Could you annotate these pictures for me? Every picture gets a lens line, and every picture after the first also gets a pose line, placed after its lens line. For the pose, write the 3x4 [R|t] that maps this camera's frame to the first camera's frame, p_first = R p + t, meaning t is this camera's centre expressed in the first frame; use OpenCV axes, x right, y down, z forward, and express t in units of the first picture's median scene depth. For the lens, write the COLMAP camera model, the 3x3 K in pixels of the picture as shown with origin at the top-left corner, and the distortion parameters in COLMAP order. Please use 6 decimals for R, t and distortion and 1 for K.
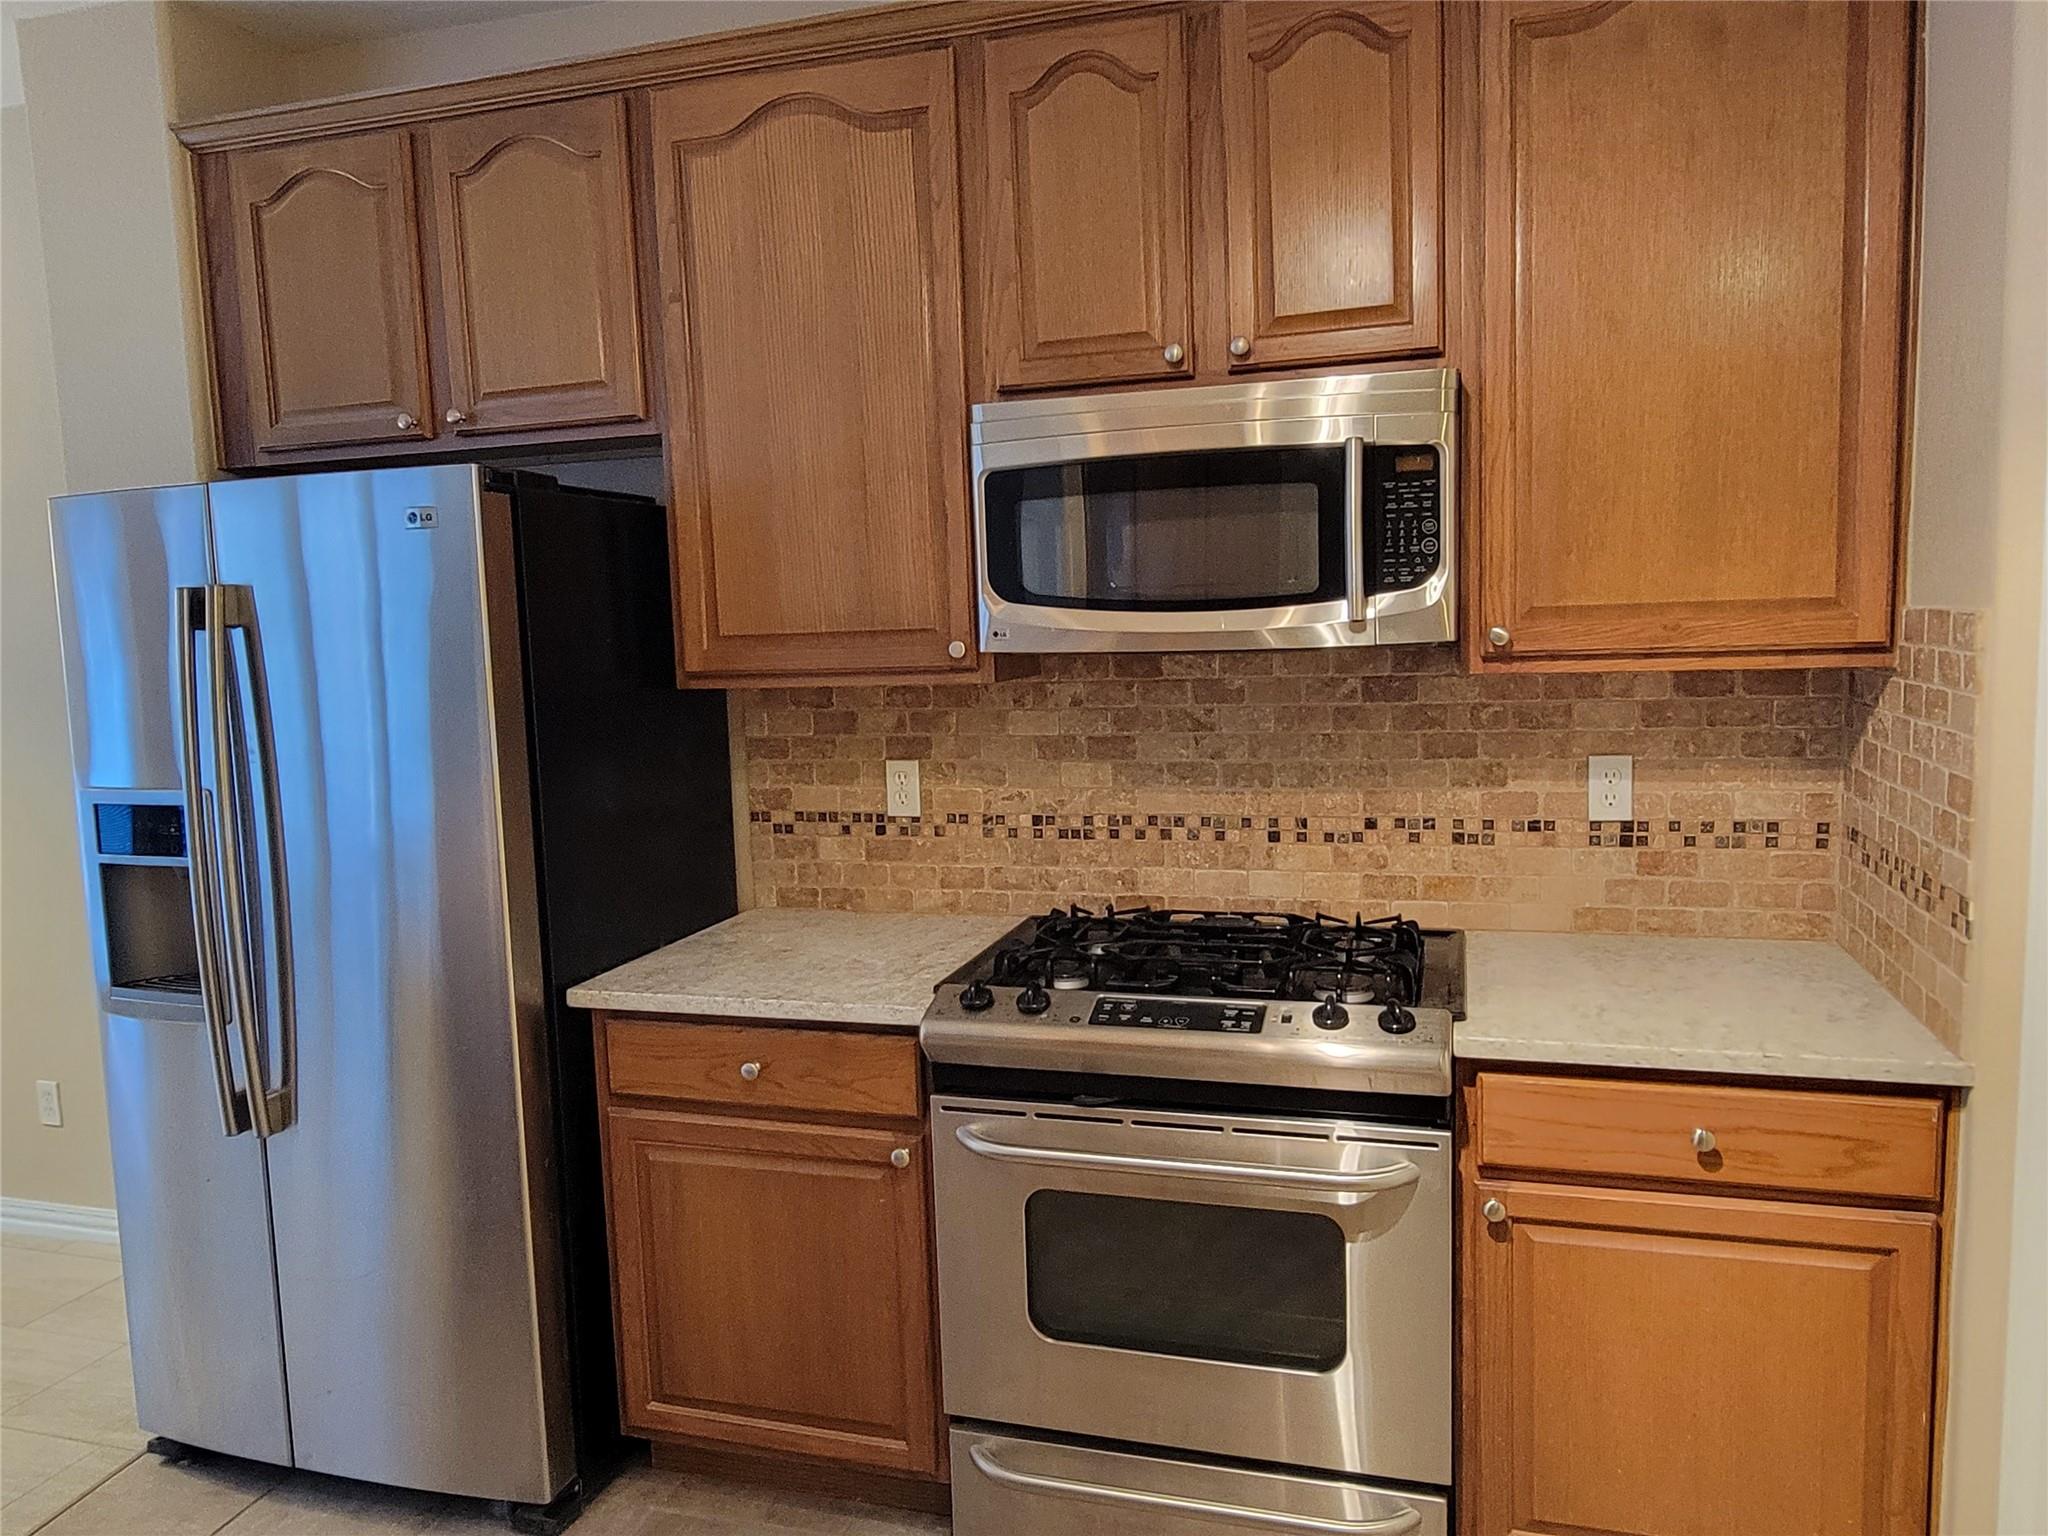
lens RADIAL K [[1410.3, 0, 1035.4], [0, 1410.3, 767.3], [0, 0, 1]] dist [-0.001491, 0.002139]
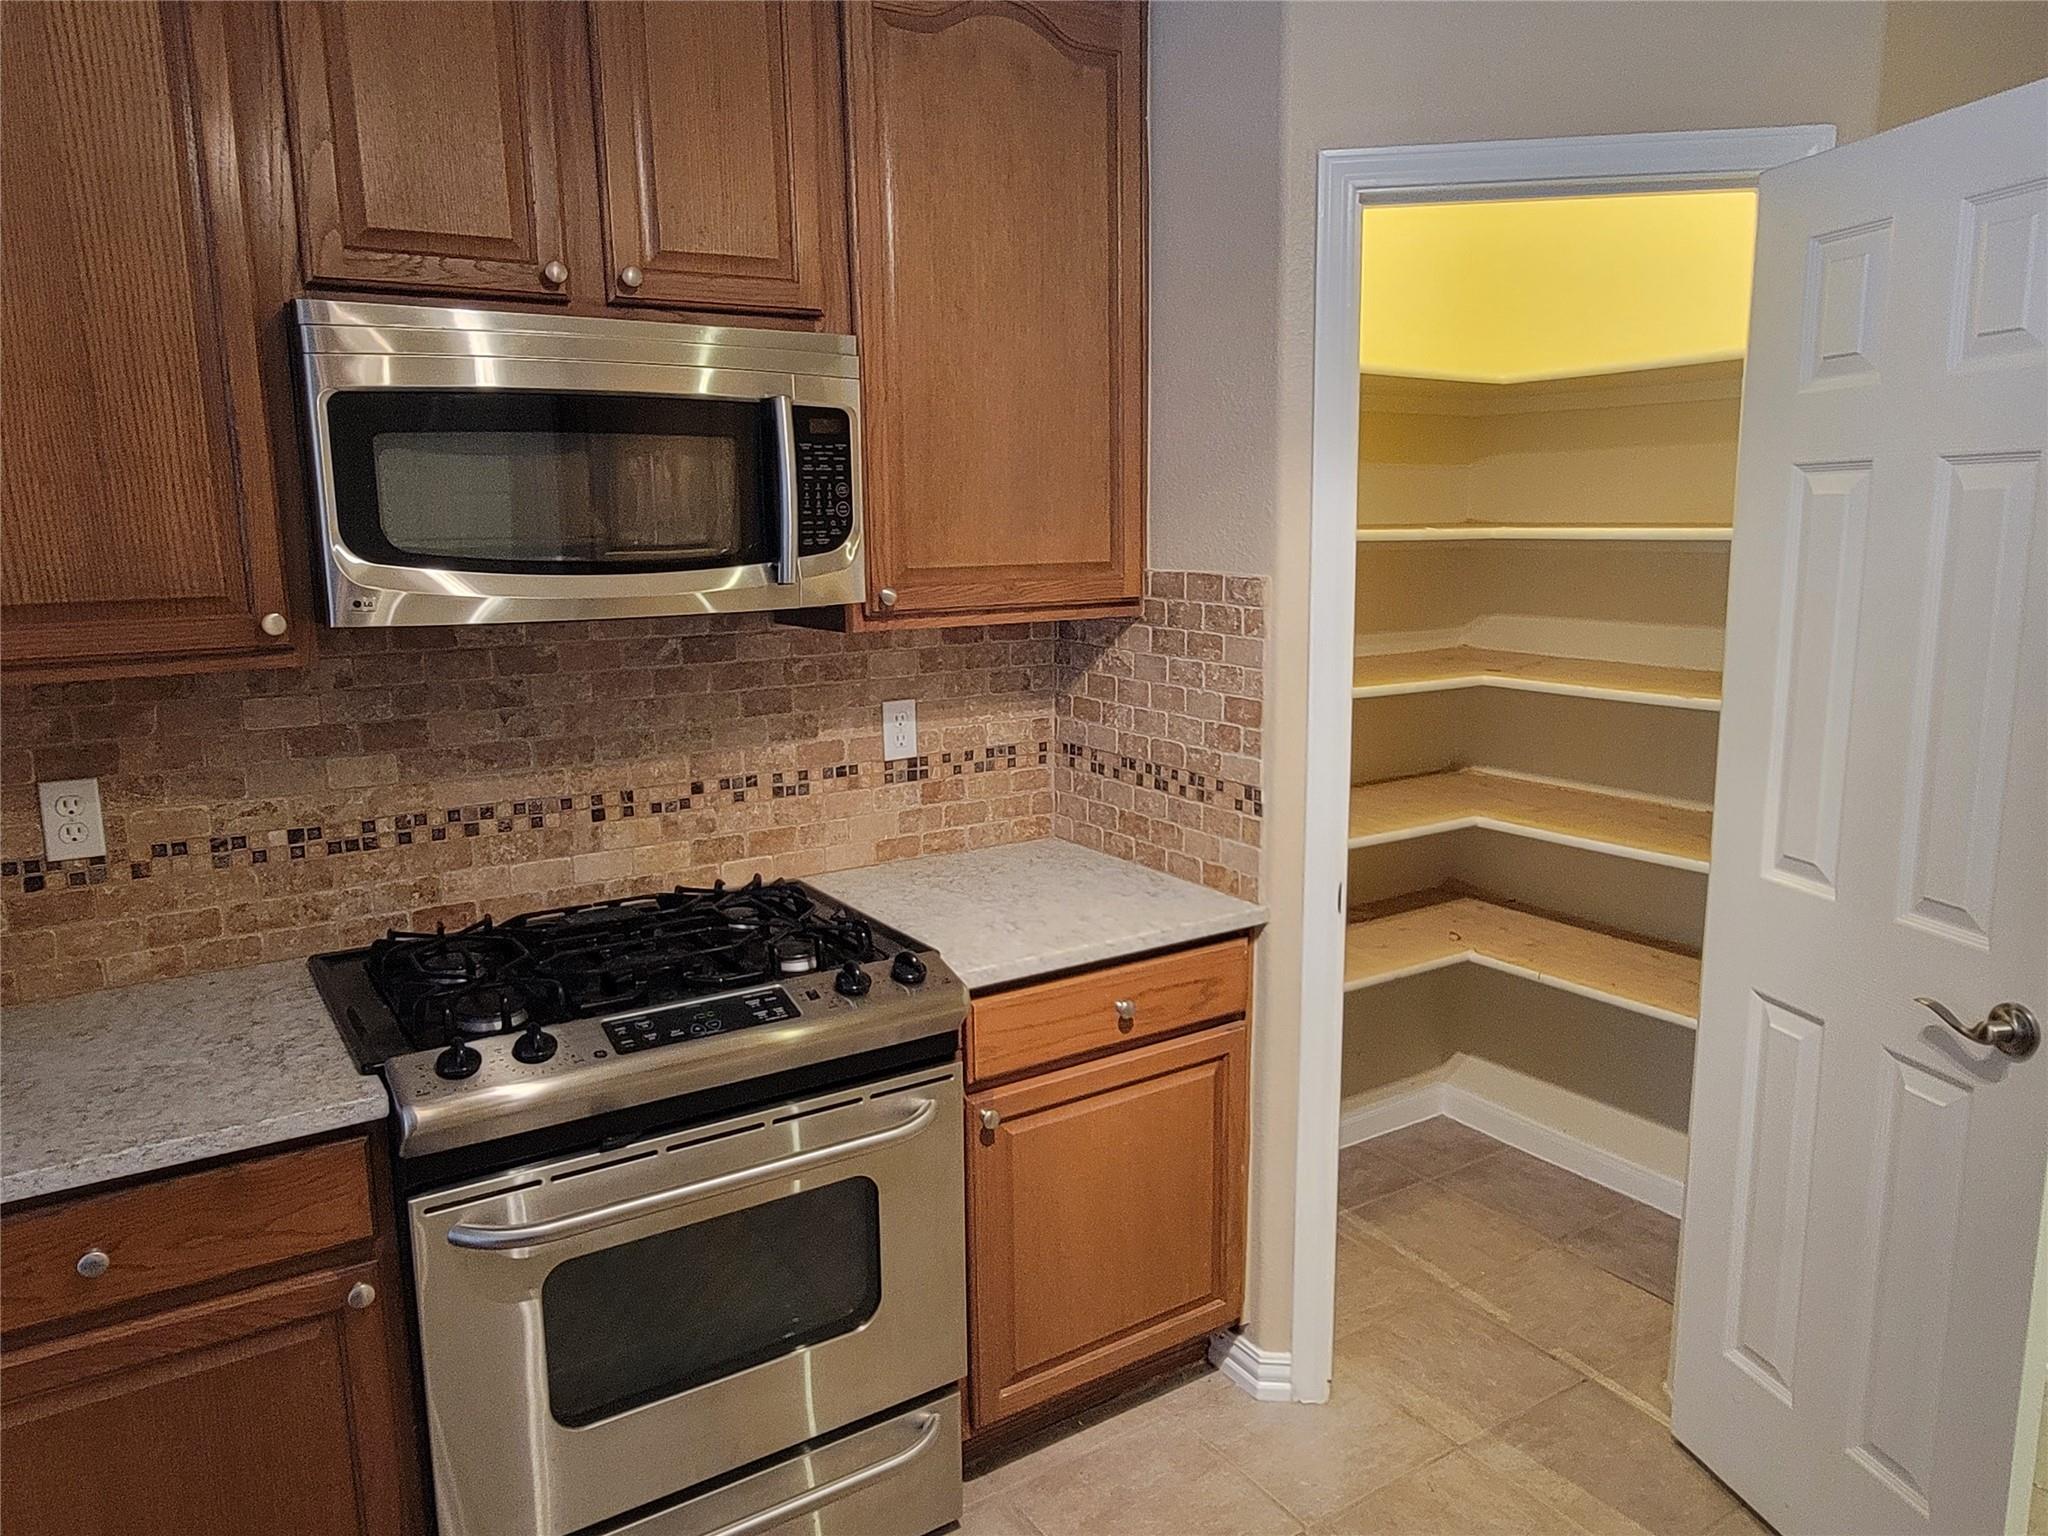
lens RADIAL K [[1410.3, 0, 1035.4], [0, 1410.3, 767.3], [0, 0, 1]] dist [-0.001491, 0.002139]
pose [[0.641856, -0.109978, 0.758898, -0.367719], [0.073152, 0.993930, 0.082169, -0.039140], [-0.763328, 0.002775, 0.646005, 0.203567]]
